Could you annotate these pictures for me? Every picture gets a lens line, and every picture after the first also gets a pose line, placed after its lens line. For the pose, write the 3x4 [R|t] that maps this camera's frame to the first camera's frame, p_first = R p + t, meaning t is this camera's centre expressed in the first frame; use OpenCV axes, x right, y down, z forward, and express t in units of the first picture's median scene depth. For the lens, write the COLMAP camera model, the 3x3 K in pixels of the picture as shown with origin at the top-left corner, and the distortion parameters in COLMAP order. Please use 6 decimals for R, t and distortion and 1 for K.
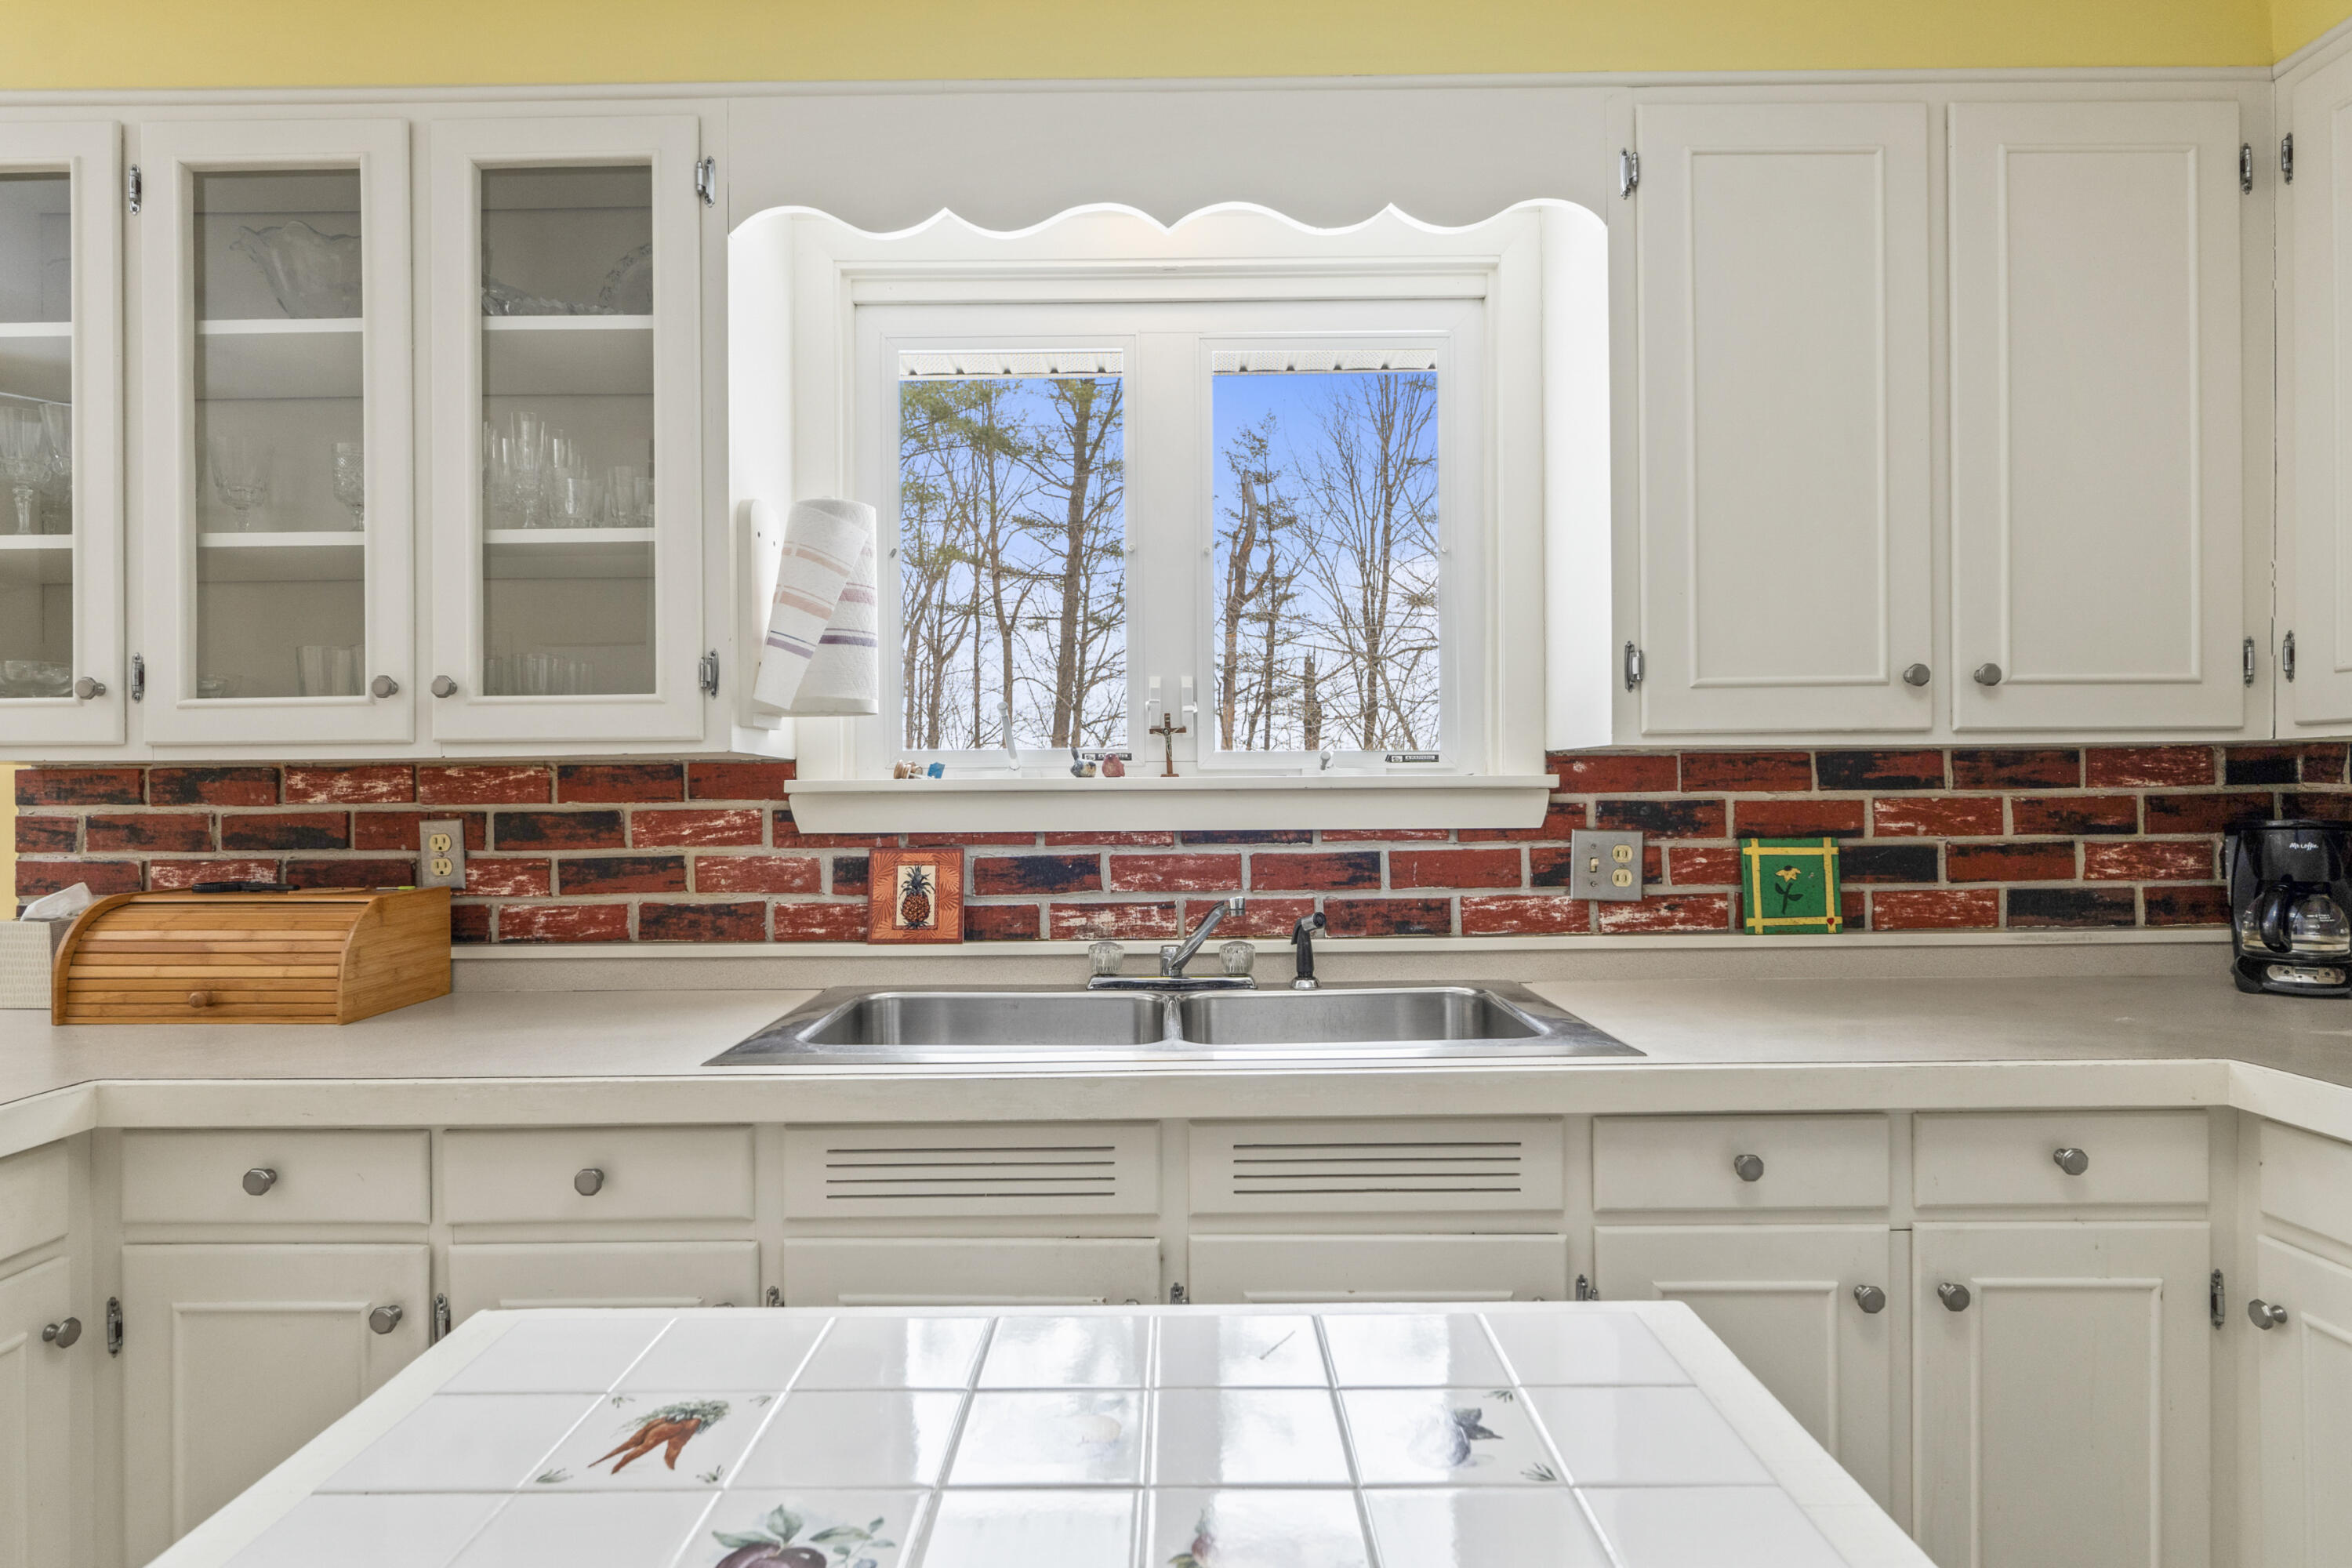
lens RADIAL K [[1302.1, 0, 1173.1], [0, 1302.1, 789.0], [0, 0, 1]] dist [-0.006336, 0.001367]
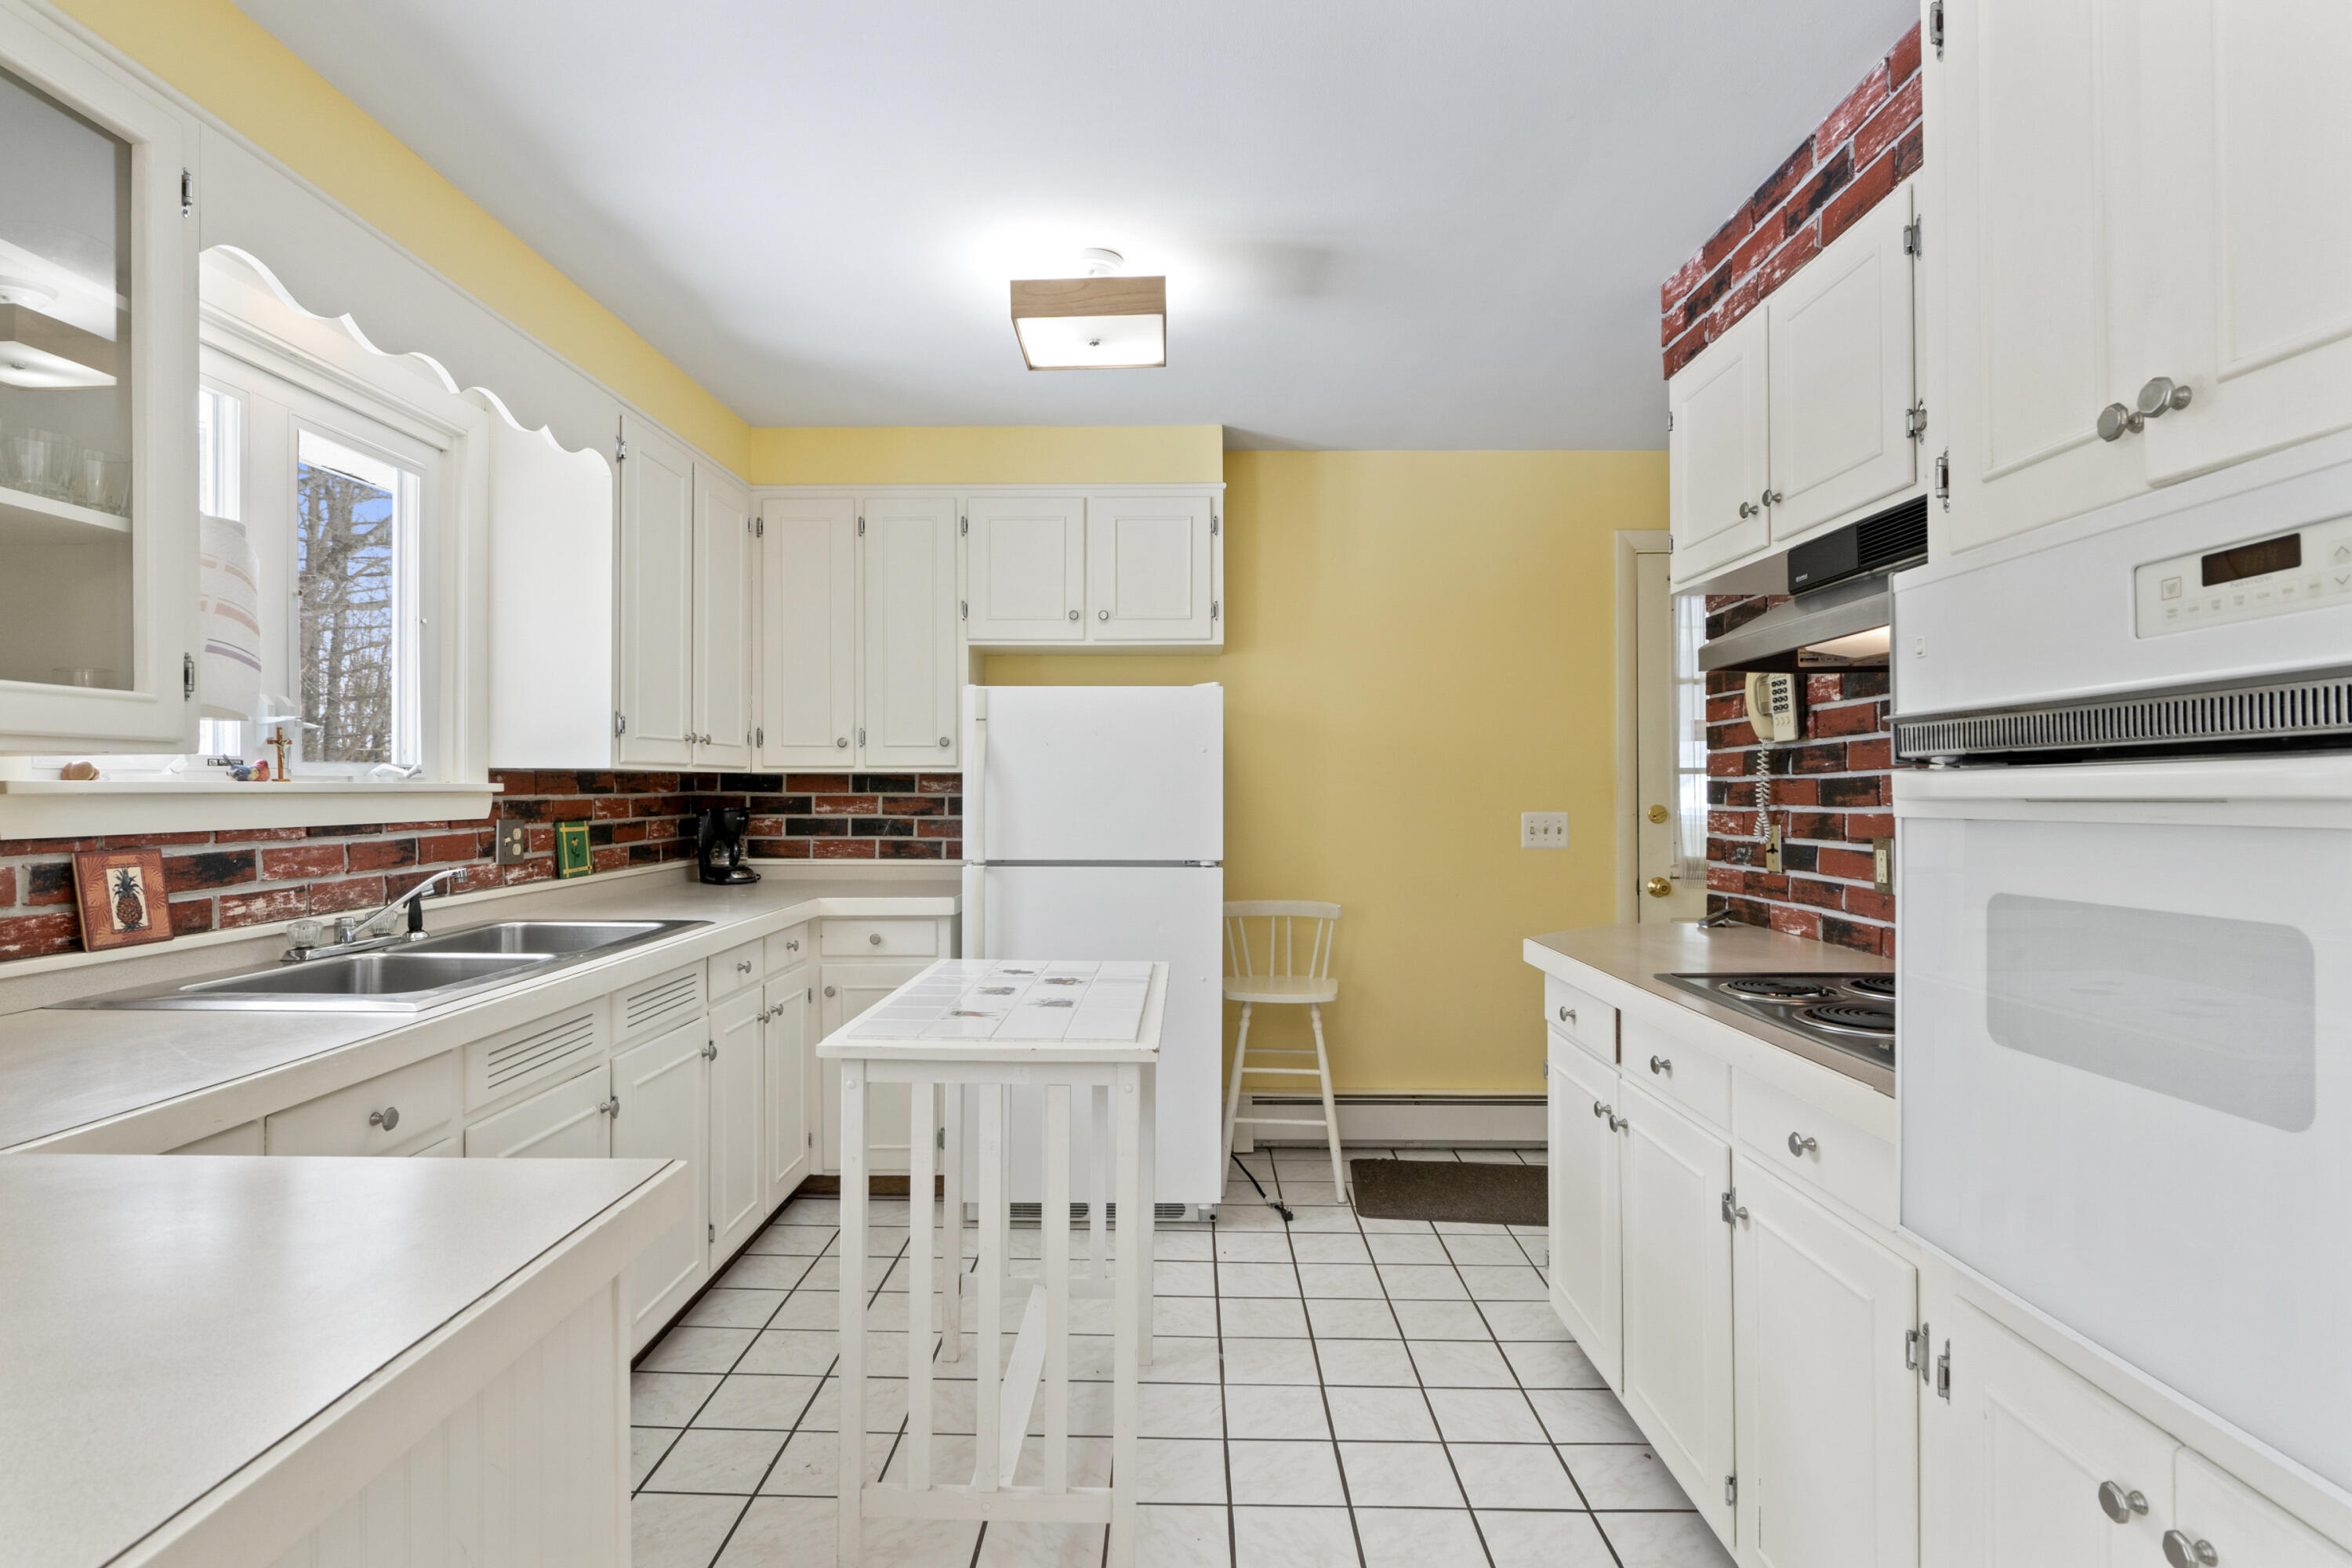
lens RADIAL K [[1159.9, 0, 1169.5], [0, 1159.9, 780.0], [0, 0, 1]] dist [0.002495, 0.000156]
pose [[0.016657, 0.014055, 0.999762, -1.065114], [0.004642, 0.999889, -0.014134, 0.007988], [-0.999850, 0.004877, 0.016590, 0.186091]]
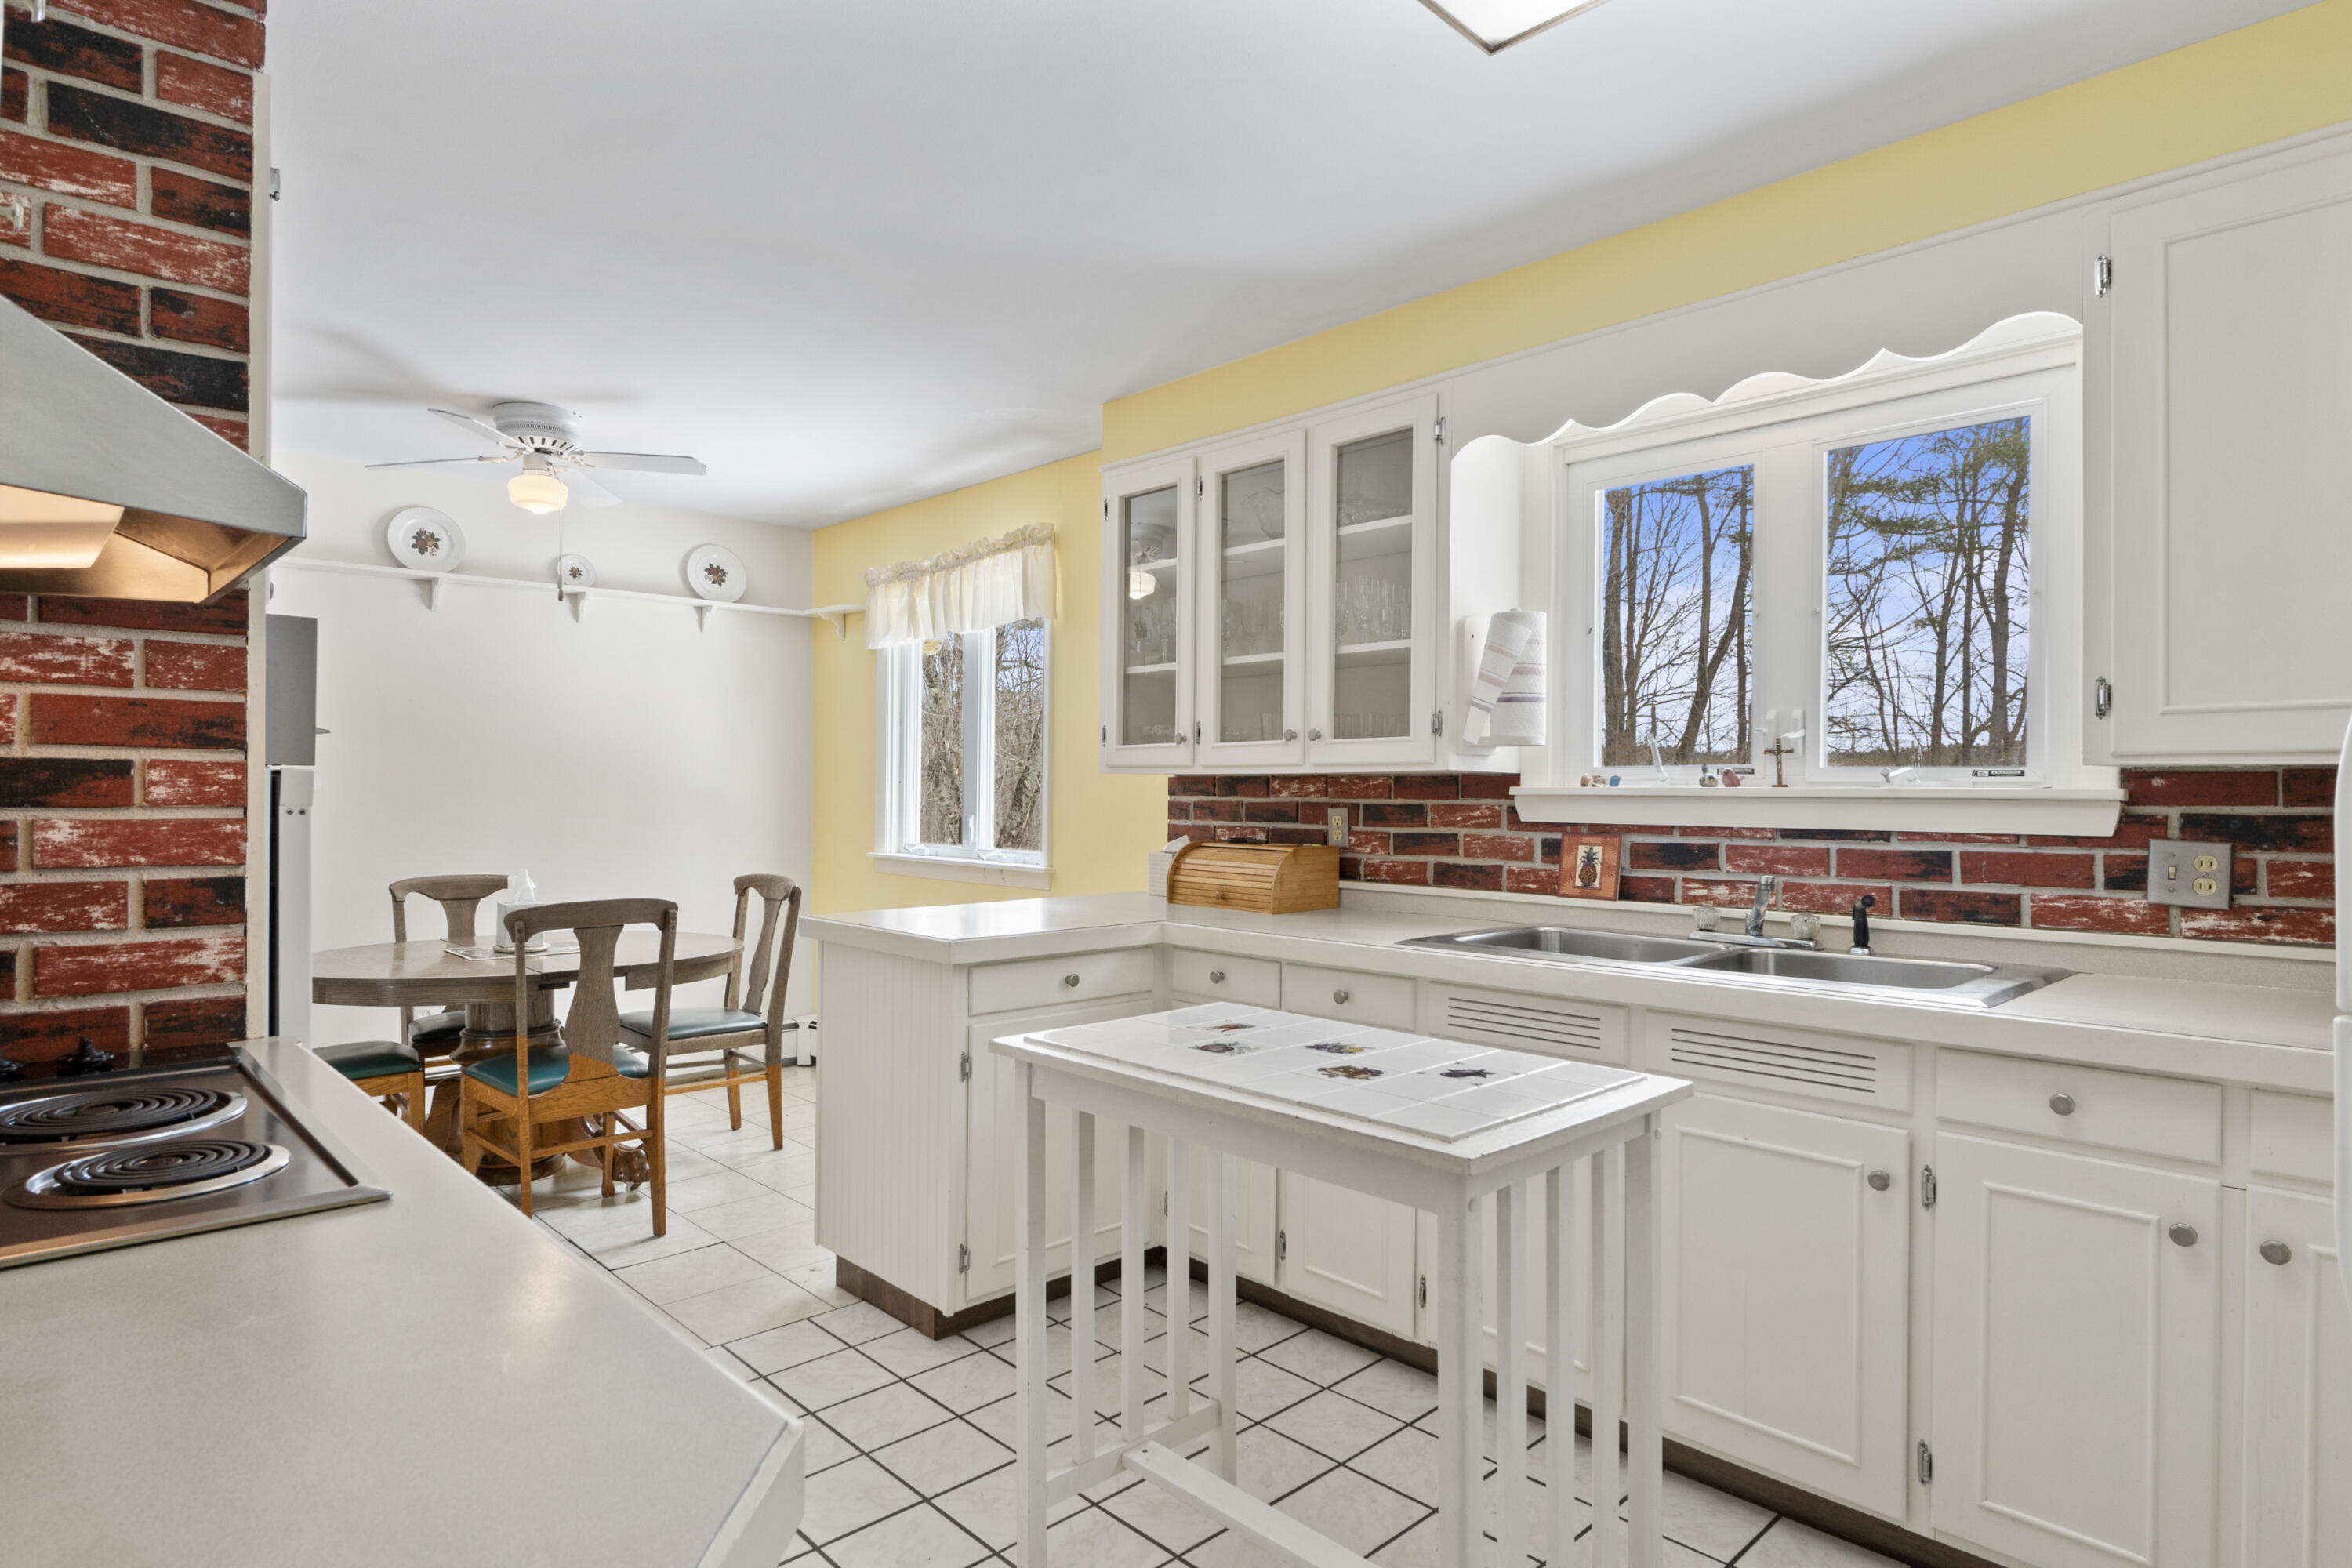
lens RADIAL K [[1302.1, 0, 1174.2], [0, 1302.1, 794.4], [0, 0, 1]] dist [-0.006336, 0.001367]
pose [[0.687720, 0.014565, -0.725830, 0.541369], [-0.011217, 0.999893, 0.009437, -0.007652], [0.725889, 0.001652, 0.687810, -0.348301]]
